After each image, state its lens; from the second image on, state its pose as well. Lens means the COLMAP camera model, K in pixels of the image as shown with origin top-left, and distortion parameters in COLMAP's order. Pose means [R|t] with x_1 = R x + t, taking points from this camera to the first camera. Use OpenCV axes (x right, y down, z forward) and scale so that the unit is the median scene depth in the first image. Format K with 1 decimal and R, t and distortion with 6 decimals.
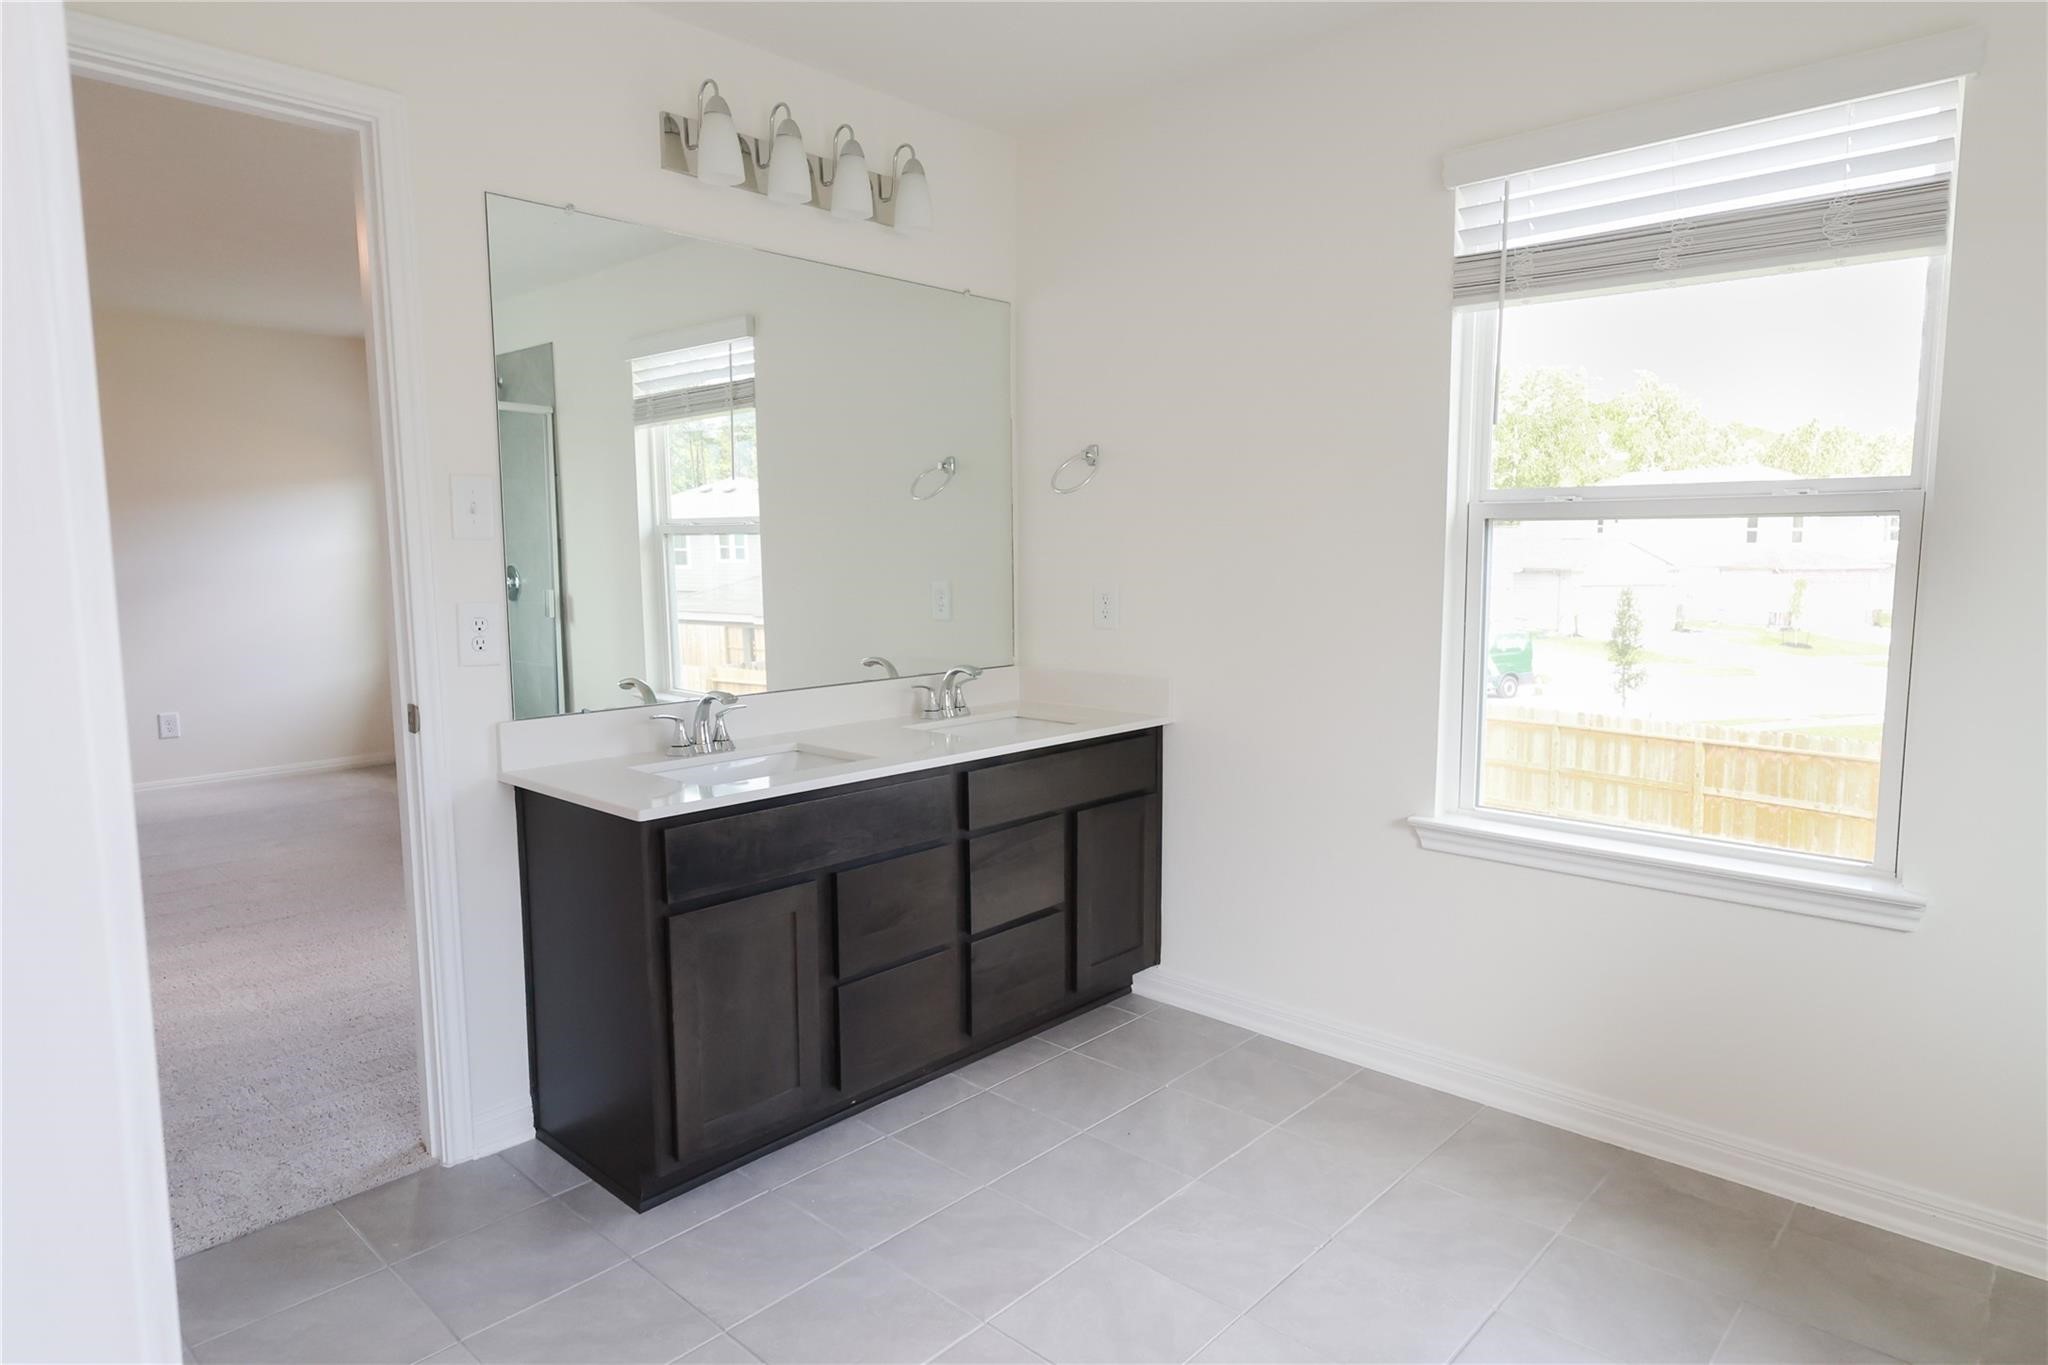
lens RADIAL K [[1184.4, 0, 1033.9], [0, 1184.4, 685.9], [0, 0, 1]] dist [0.001049, -0.000174]
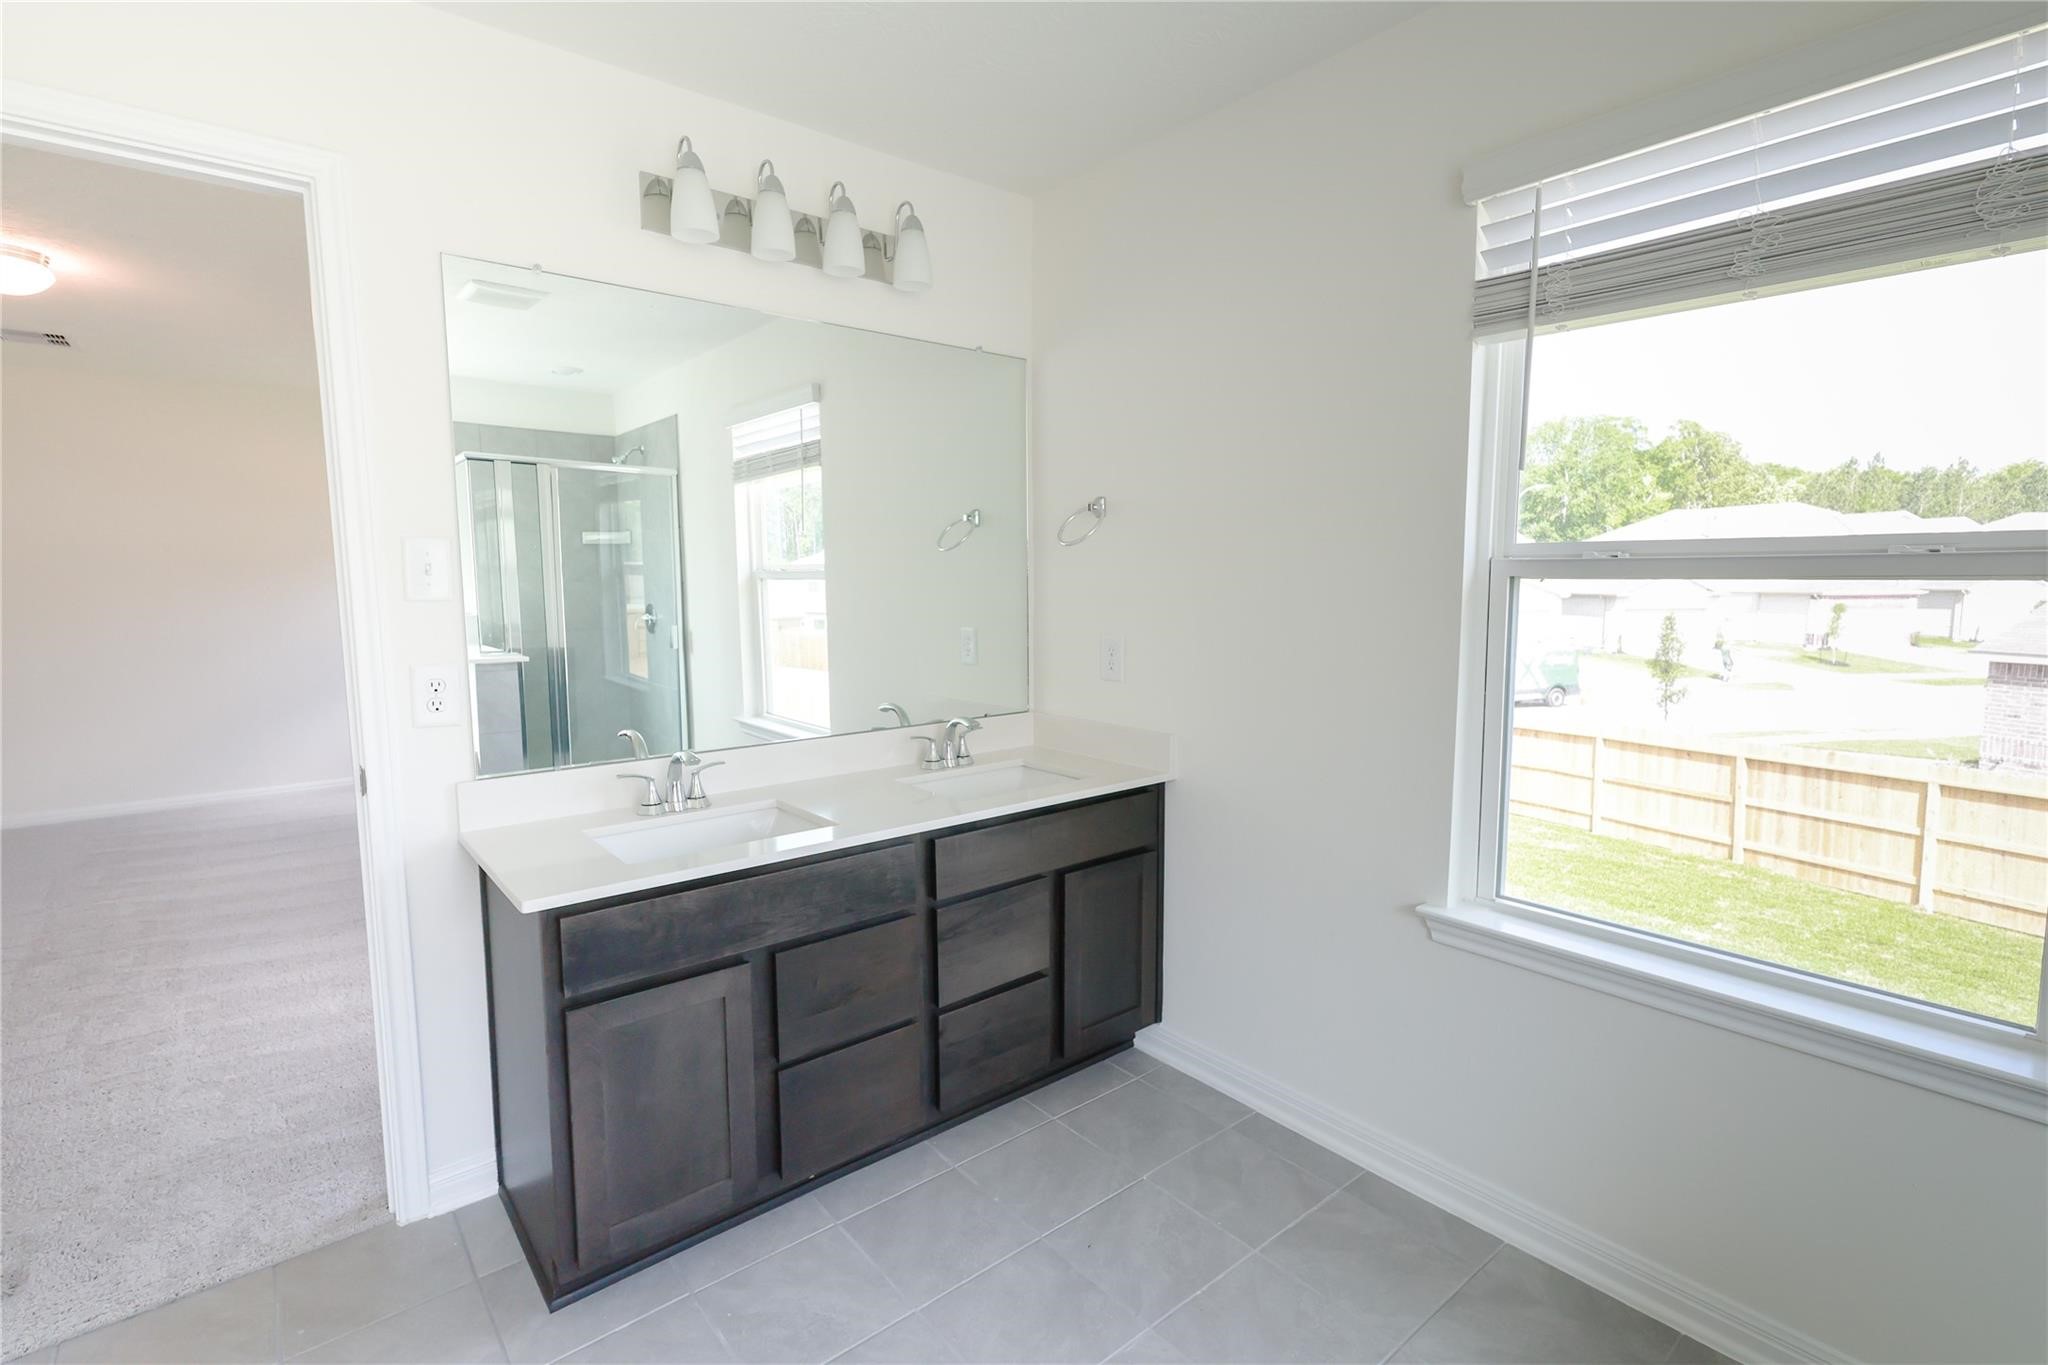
lens RADIAL K [[941.6, 0, 1016.8], [0, 941.6, 675.2], [0, 0, 1]] dist [0.002140, 0.000691]
pose [[0.990056, 0.014369, -0.139940, 0.113273], [-0.015779, 0.999835, -0.008974, -0.054334], [0.139788, 0.011093, 0.990119, 0.247251]]
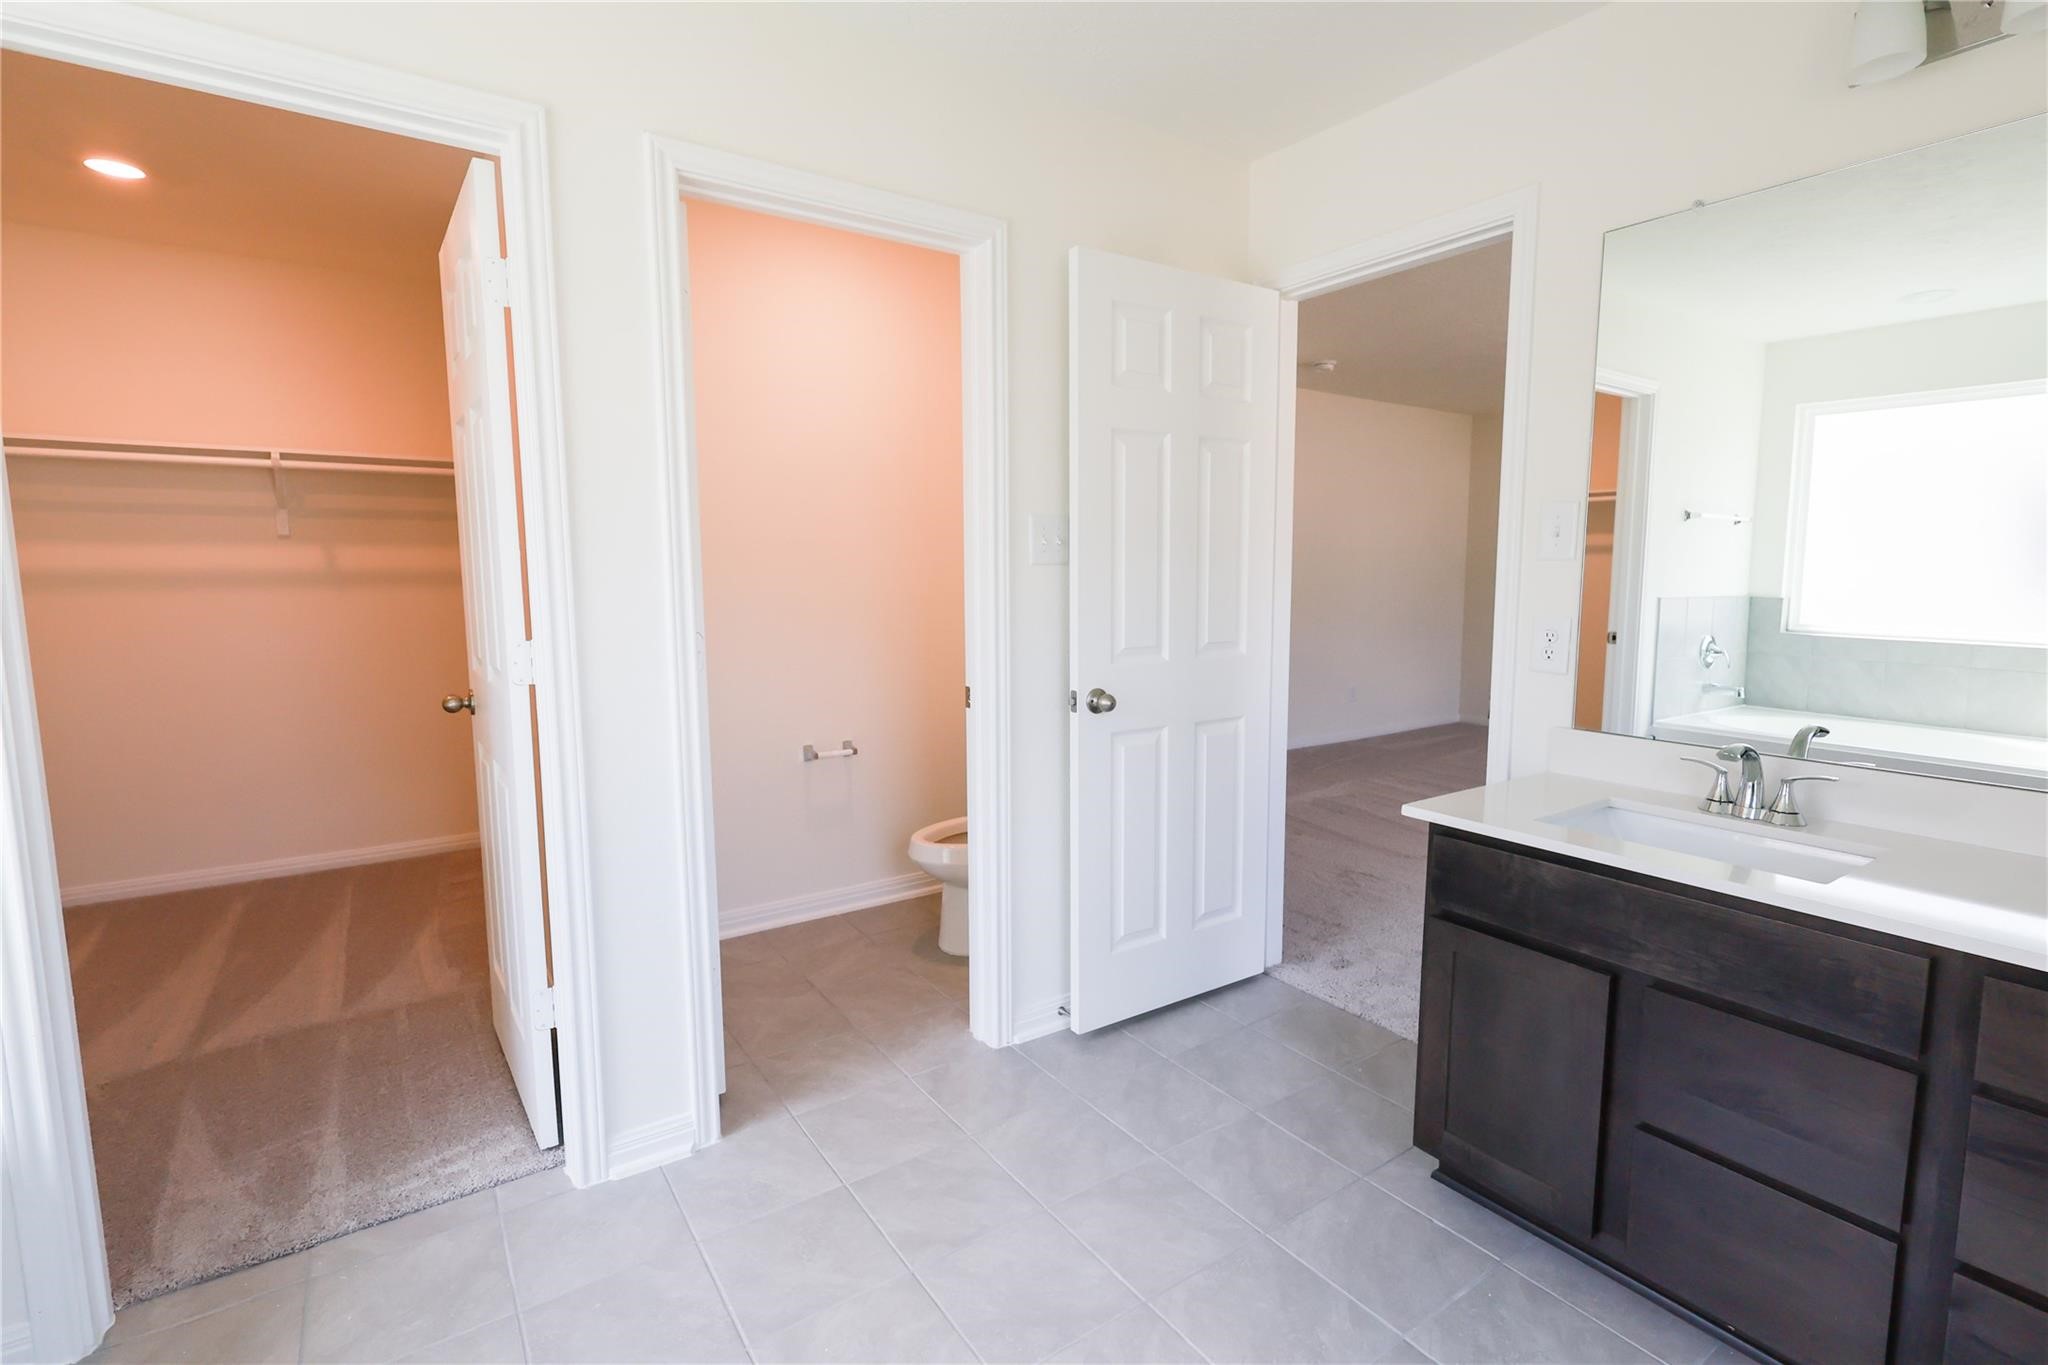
lens RADIAL K [[960.4, 0, 1024.0], [0, 960.4, 682.5], [0, 0, 1]] dist [-0.001707, -0.000173]
pose [[-0.229250, 0.121110, -0.965804, 0.458775], [-0.112351, 0.982305, 0.149848, -0.077858], [0.966862, 0.142862, -0.211586, 0.630035]]
